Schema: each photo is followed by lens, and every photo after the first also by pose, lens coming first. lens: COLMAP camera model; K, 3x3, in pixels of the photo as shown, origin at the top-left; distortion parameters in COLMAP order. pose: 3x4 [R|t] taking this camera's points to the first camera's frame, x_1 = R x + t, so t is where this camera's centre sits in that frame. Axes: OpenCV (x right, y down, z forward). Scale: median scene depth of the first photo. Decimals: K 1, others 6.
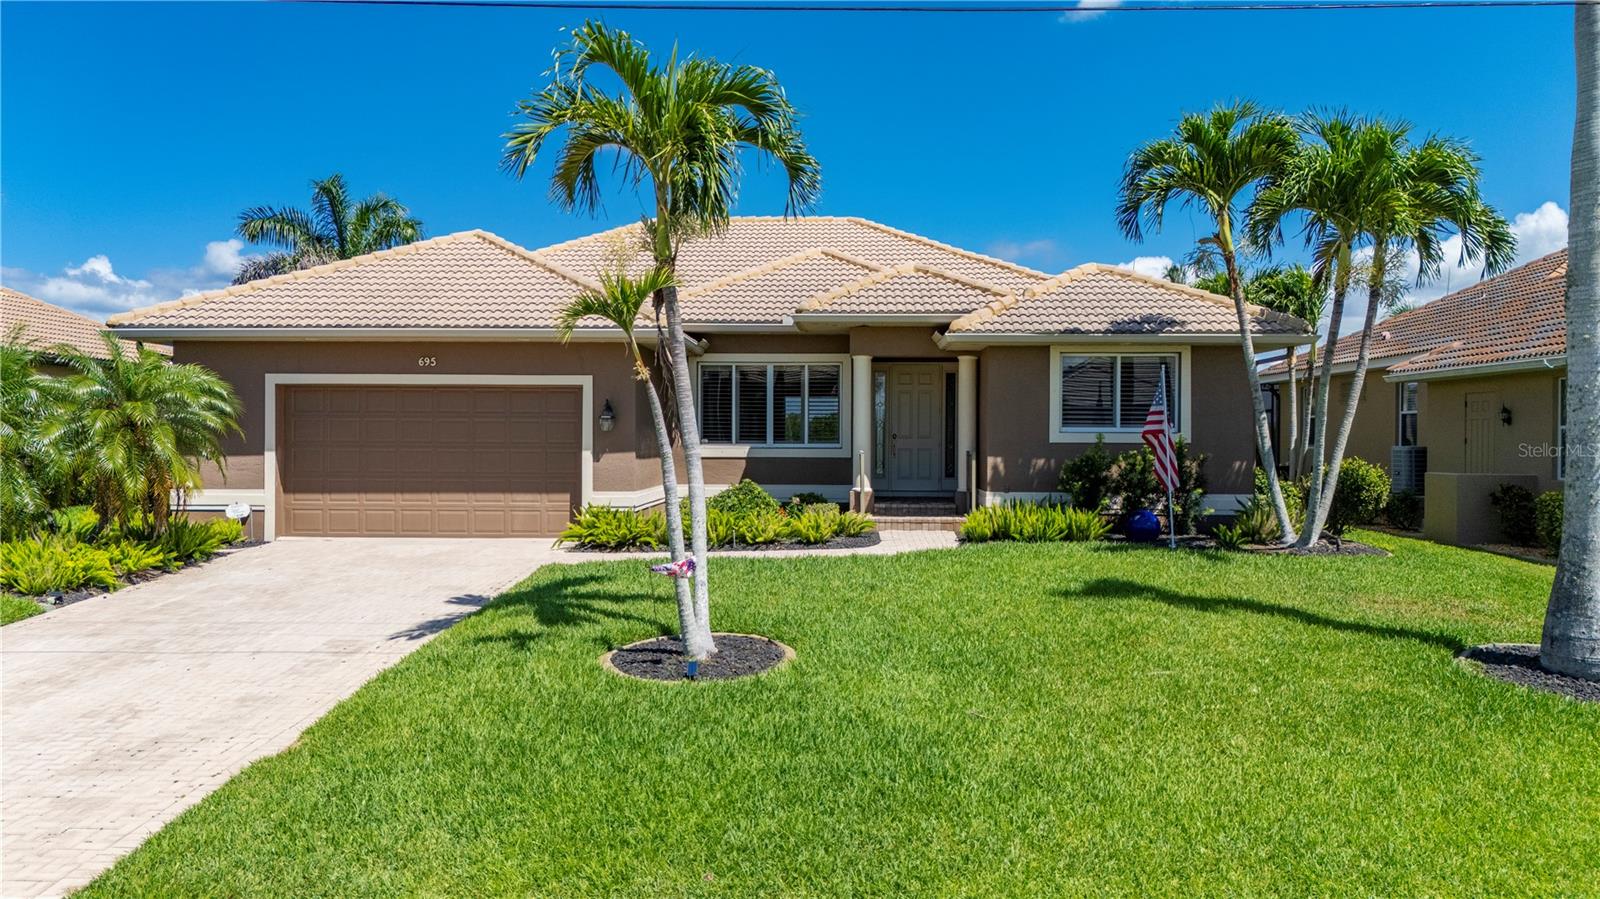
lens RADIAL K [[1169.1, 0, 798.8], [0, 1169.1, 458.0], [0, 0, 1]] dist [0.071327, -0.065137]
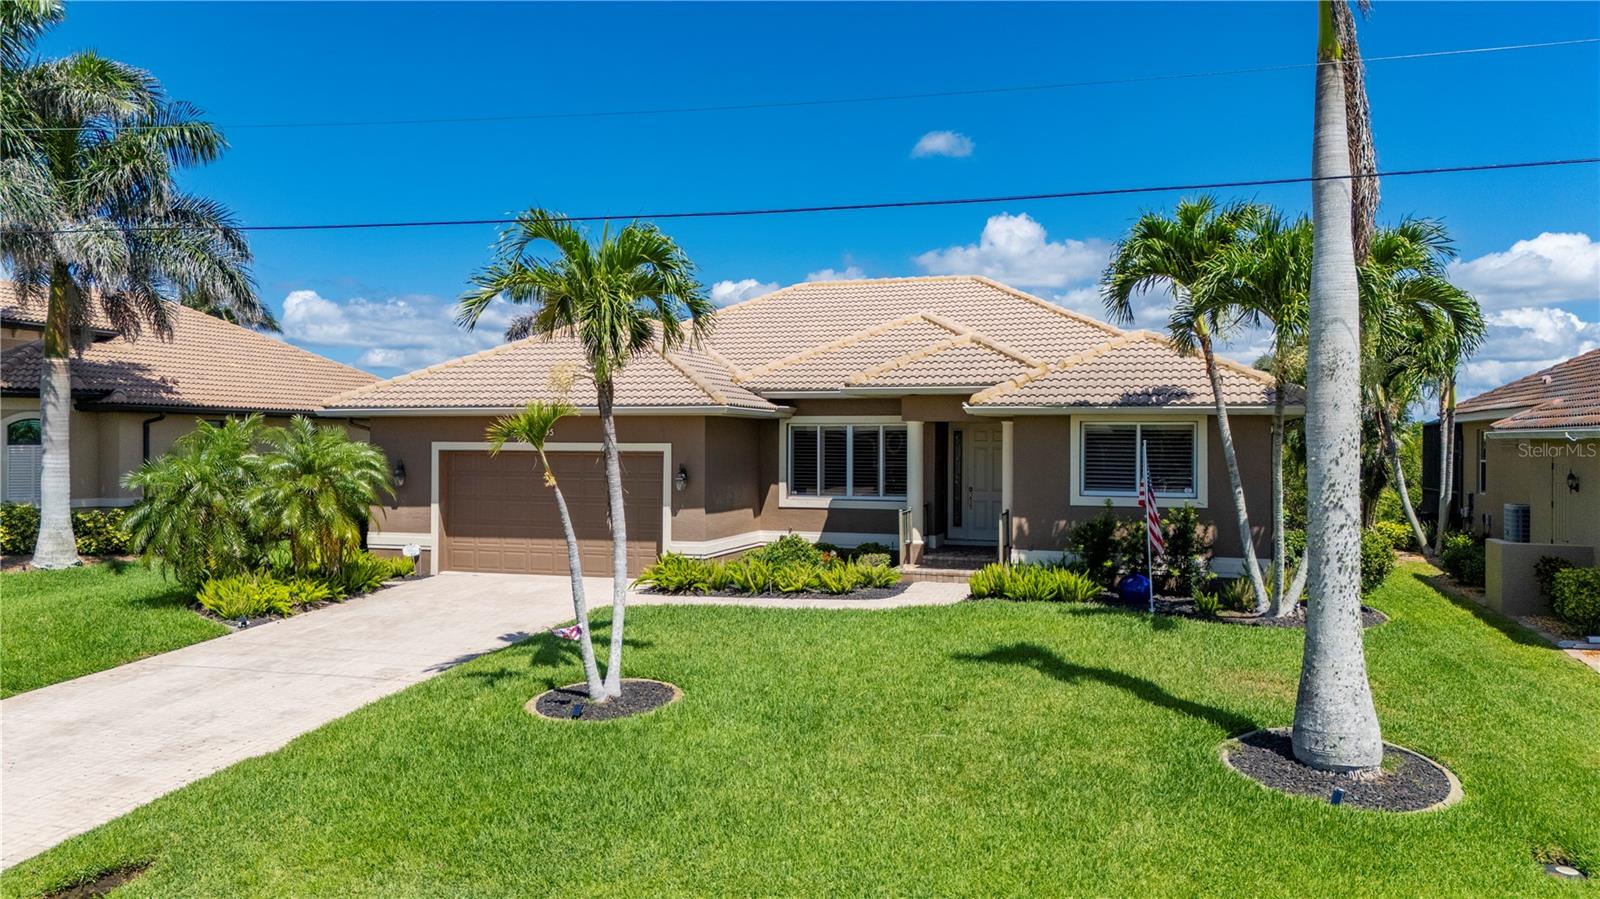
lens RADIAL K [[1168.8, 0, 800.0], [0, 1168.8, 449.5], [0, 0, 1]] dist [0.064446, -0.058867]
pose [[0.963152, 0.001866, -0.268950, 0.268598], [-0.004793, 0.999936, -0.010227, -0.052790], [0.268914, 0.011139, 0.963100, -0.105491]]
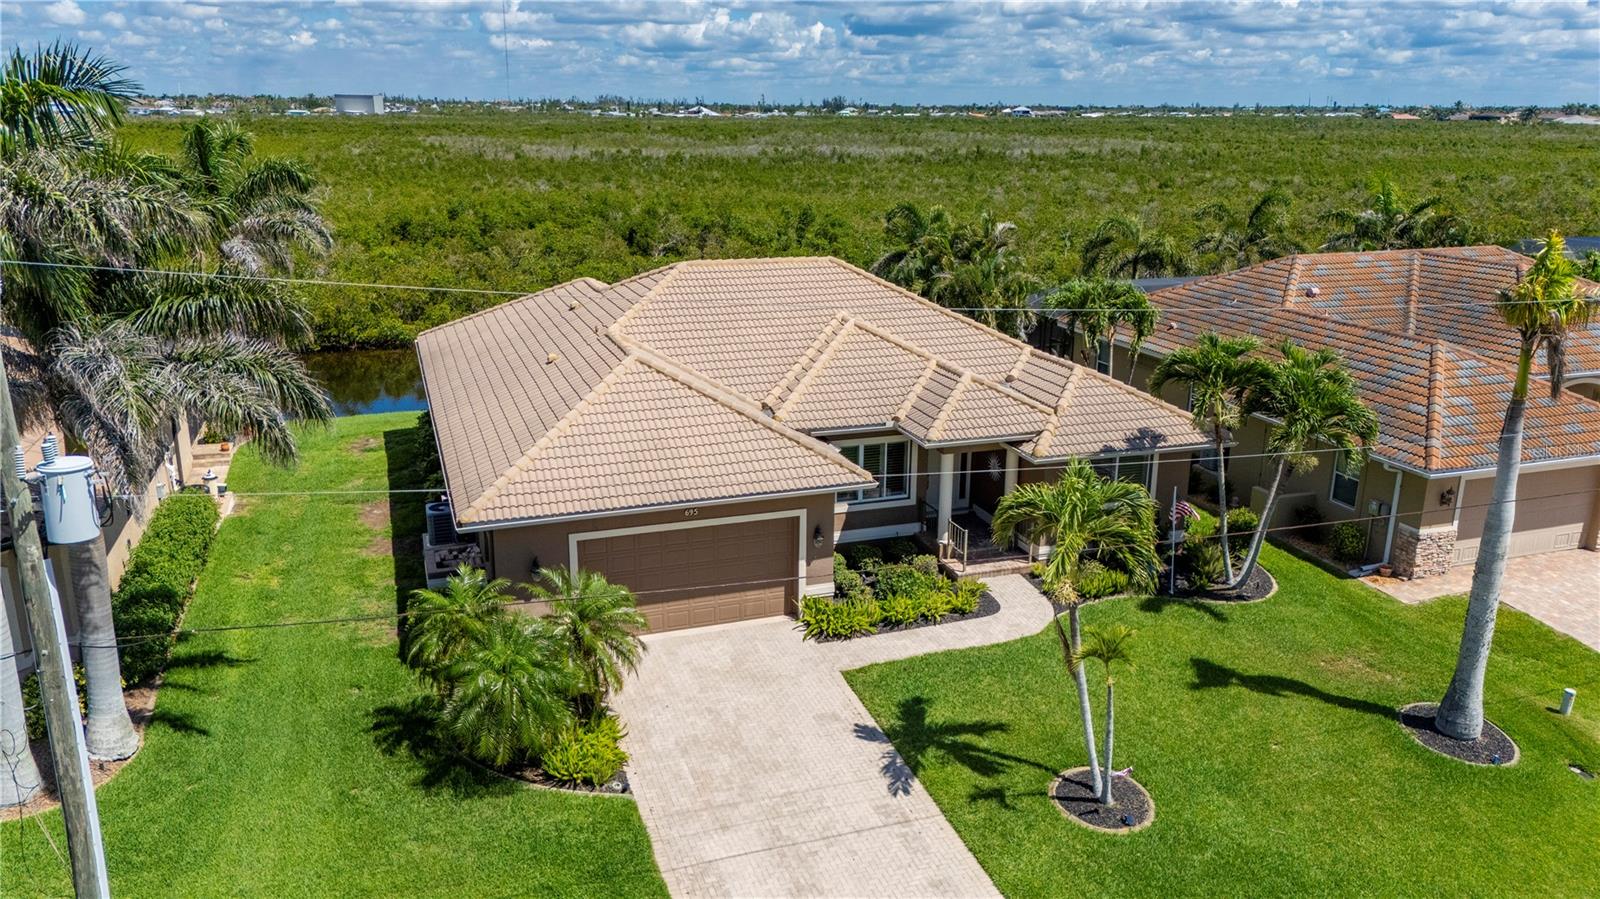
lens RADIAL K [[1169.1, 0, 798.8], [0, 1169.1, 458.0], [0, 0, 1]] dist [0.071327, -0.065137]
pose [[0.930326, -0.103115, 0.351939, -0.668339], [0.002594, 0.961484, 0.274848, -0.511660], [-0.366725, -0.254786, 0.894761, -0.225167]]
